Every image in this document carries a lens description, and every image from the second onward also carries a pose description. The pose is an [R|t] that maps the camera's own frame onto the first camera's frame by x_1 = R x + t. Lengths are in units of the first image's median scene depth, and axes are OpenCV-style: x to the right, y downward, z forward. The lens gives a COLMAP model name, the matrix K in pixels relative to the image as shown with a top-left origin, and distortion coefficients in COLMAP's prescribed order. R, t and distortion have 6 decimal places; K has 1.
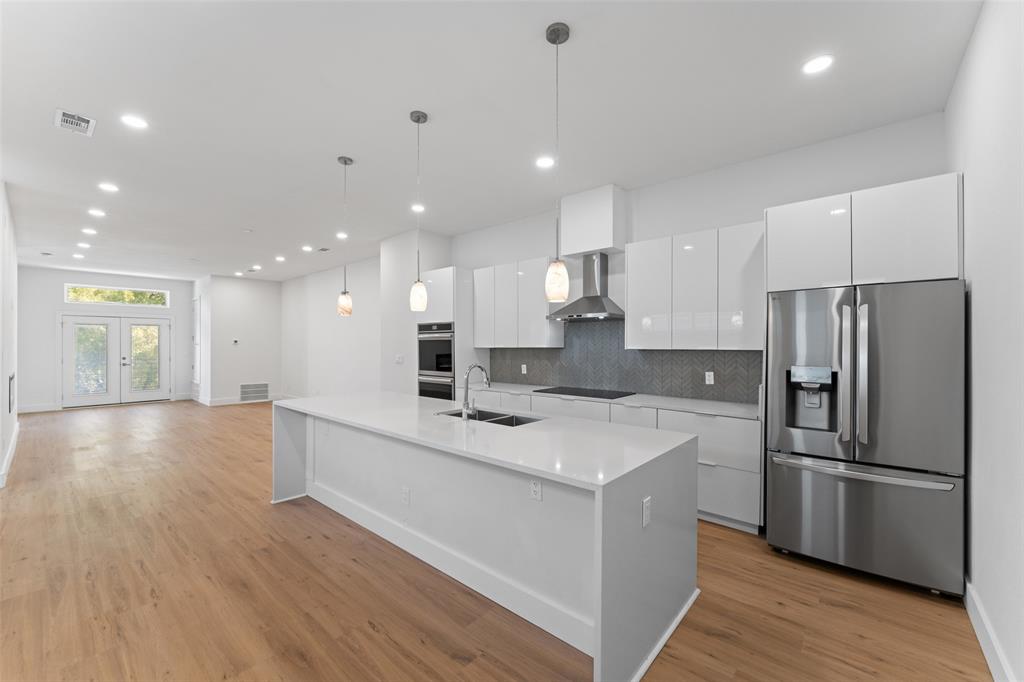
lens RADIAL K [[412.0, 0, 508.7], [0, 412.0, 347.1], [0, 0, 1]] dist [-0.003066, 0.001018]
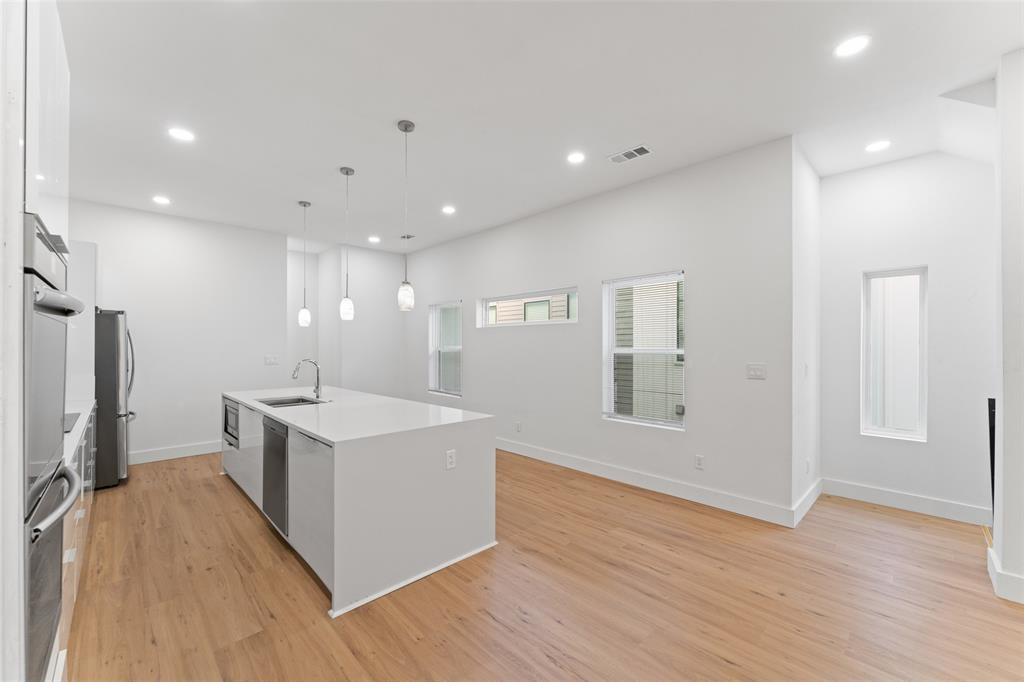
lens RADIAL K [[412.0, 0, 504.4], [0, 412.0, 345.1], [0, 0, 1]] dist [-0.003066, 0.001018]
pose [[-0.996134, -0.001466, 0.087839, -0.588696], [-0.001530, 0.999999, -0.000663, -0.005599], [-0.087838, -0.000795, -0.996134, 1.600864]]
